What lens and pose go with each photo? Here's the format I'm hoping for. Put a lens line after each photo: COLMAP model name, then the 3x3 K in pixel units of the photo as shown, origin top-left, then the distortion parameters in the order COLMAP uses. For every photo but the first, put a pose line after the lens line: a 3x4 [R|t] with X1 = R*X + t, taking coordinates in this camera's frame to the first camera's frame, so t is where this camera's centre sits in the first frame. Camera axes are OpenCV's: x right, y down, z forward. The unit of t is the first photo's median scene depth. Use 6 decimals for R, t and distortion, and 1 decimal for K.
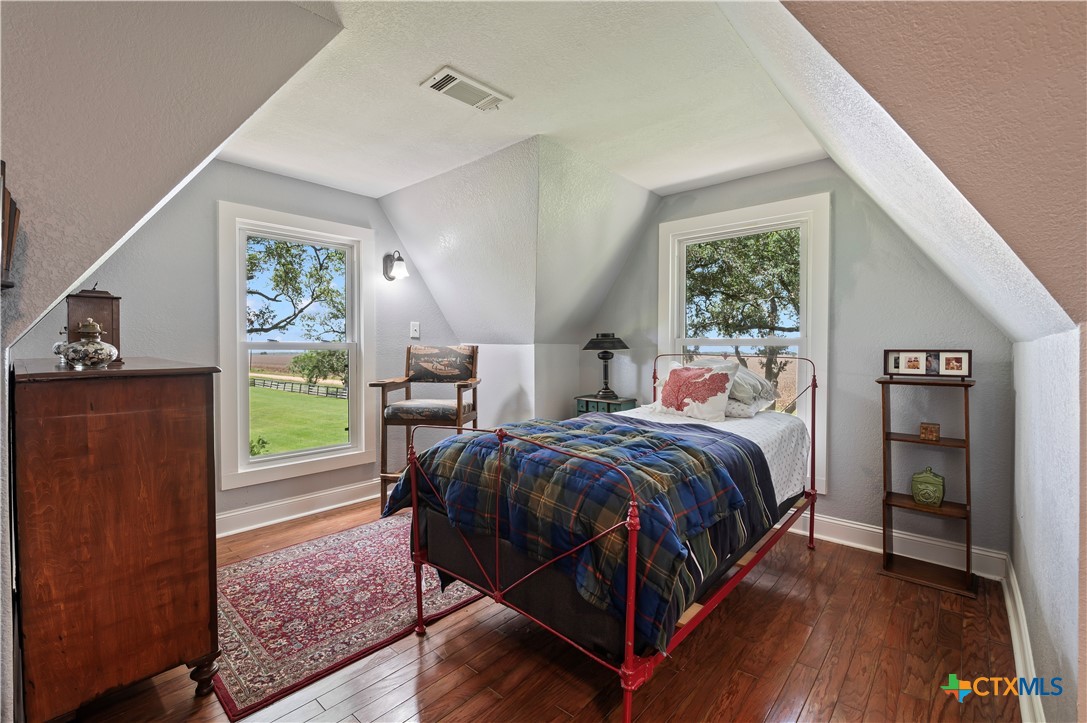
lens RADIAL K [[482.7, 0, 543.5], [0, 482.7, 361.5], [0, 0, 1]] dist [0.001317, 0.000198]
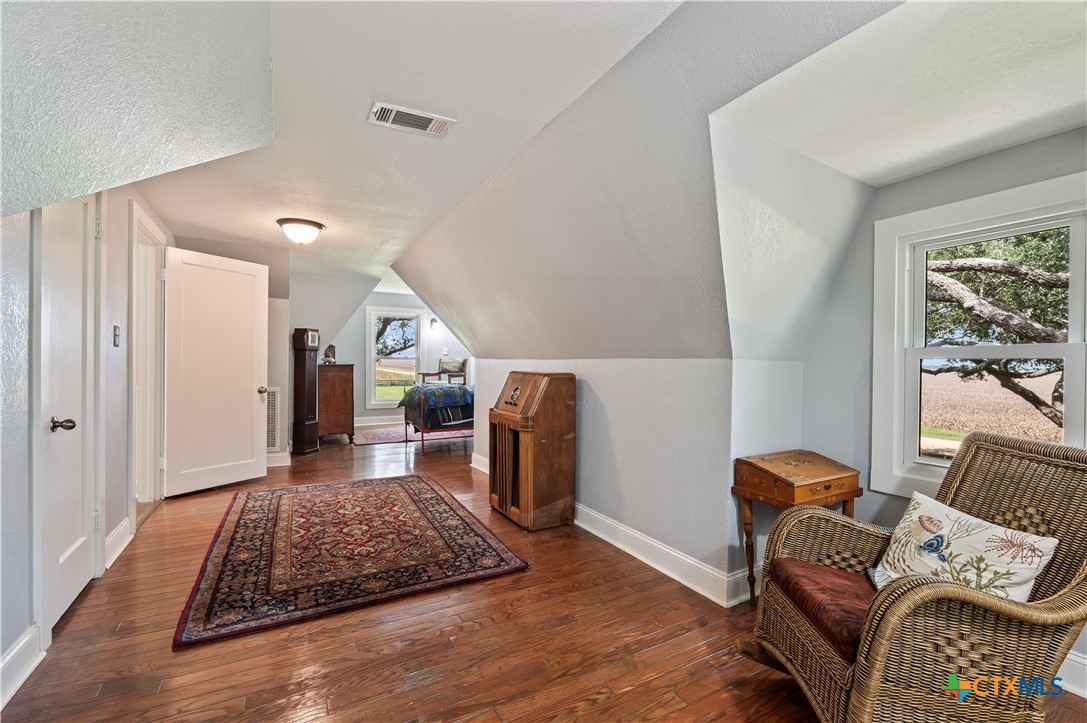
lens RADIAL K [[459.6, 0, 543.5], [0, 459.6, 361.5], [0, 0, 1]] dist [-0.000566, -0.000023]
pose [[0.942435, 0.006687, -0.334322, 1.019760], [-0.015205, 0.999623, -0.022868, 0.029496], [0.334043, 0.026635, 0.942182, -1.019516]]
